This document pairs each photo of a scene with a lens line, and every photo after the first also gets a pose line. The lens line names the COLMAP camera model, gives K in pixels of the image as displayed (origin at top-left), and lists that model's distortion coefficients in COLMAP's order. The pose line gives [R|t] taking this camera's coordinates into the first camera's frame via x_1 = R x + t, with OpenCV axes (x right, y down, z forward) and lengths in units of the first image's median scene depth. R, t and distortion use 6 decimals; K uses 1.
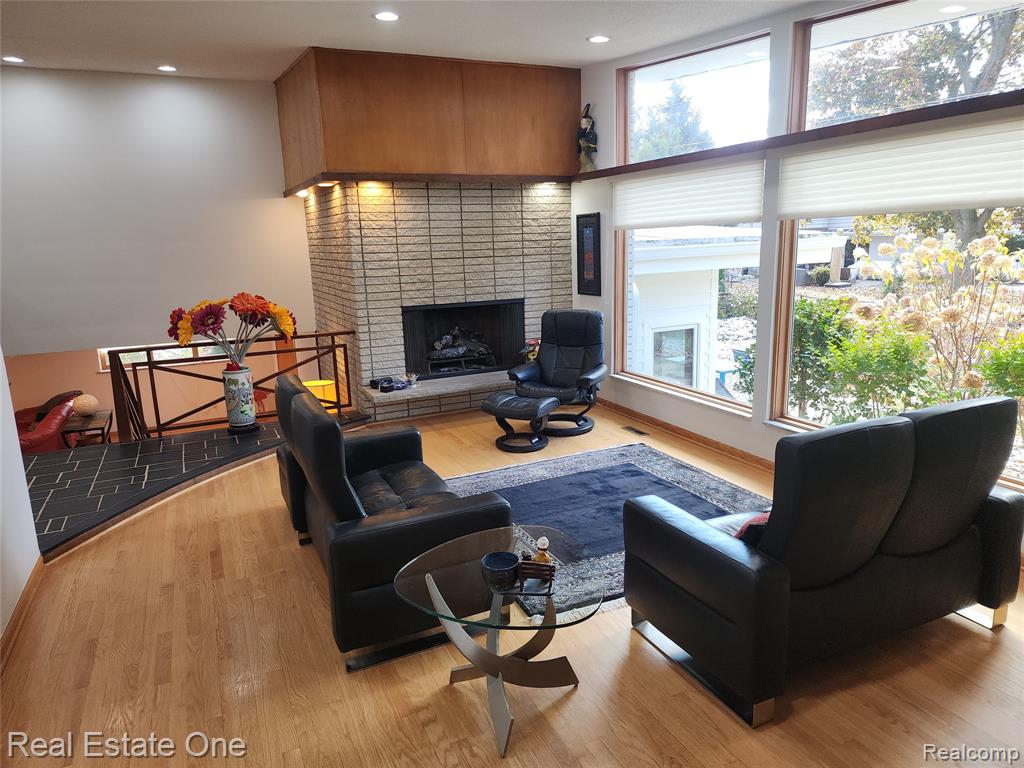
lens RADIAL K [[685.2, 0, 516.4], [0, 685.2, 384.6], [0, 0, 1]] dist [0.028448, -0.013602]
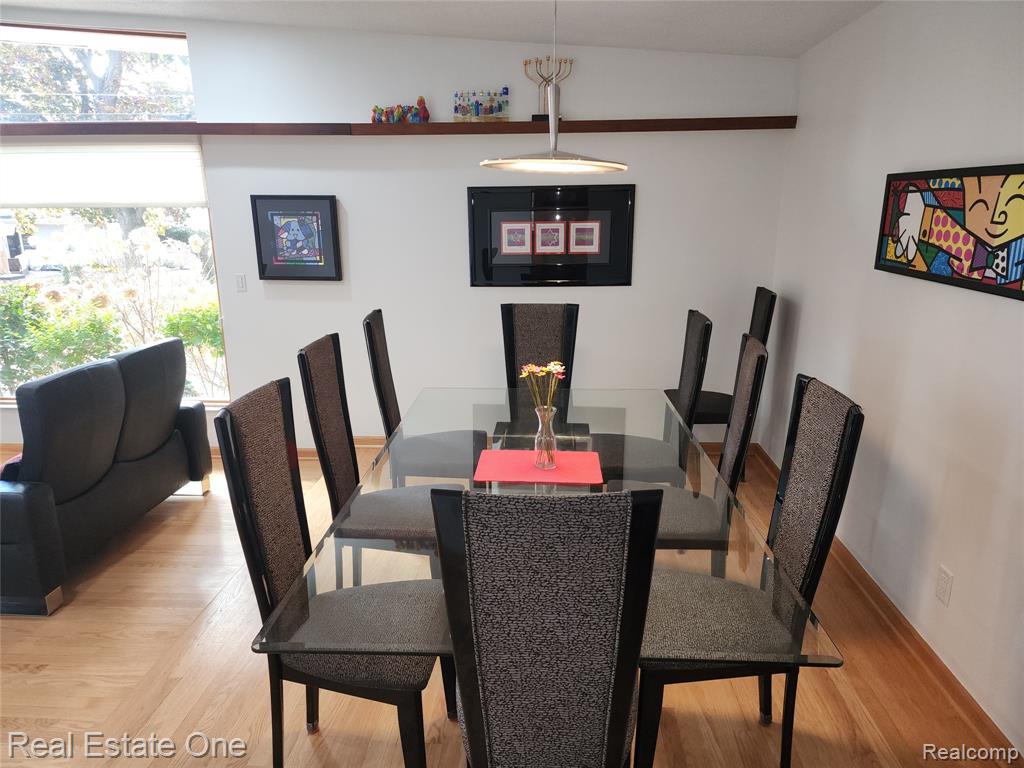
lens RADIAL K [[685.2, 0, 516.9], [0, 685.2, 382.0], [0, 0, 1]] dist [0.028448, -0.013602]
pose [[0.484567, -0.183693, 0.855249, -0.116201], [0.173754, 0.978433, 0.111706, 0.038028], [-0.857324, 0.094474, 0.506034, -0.195212]]
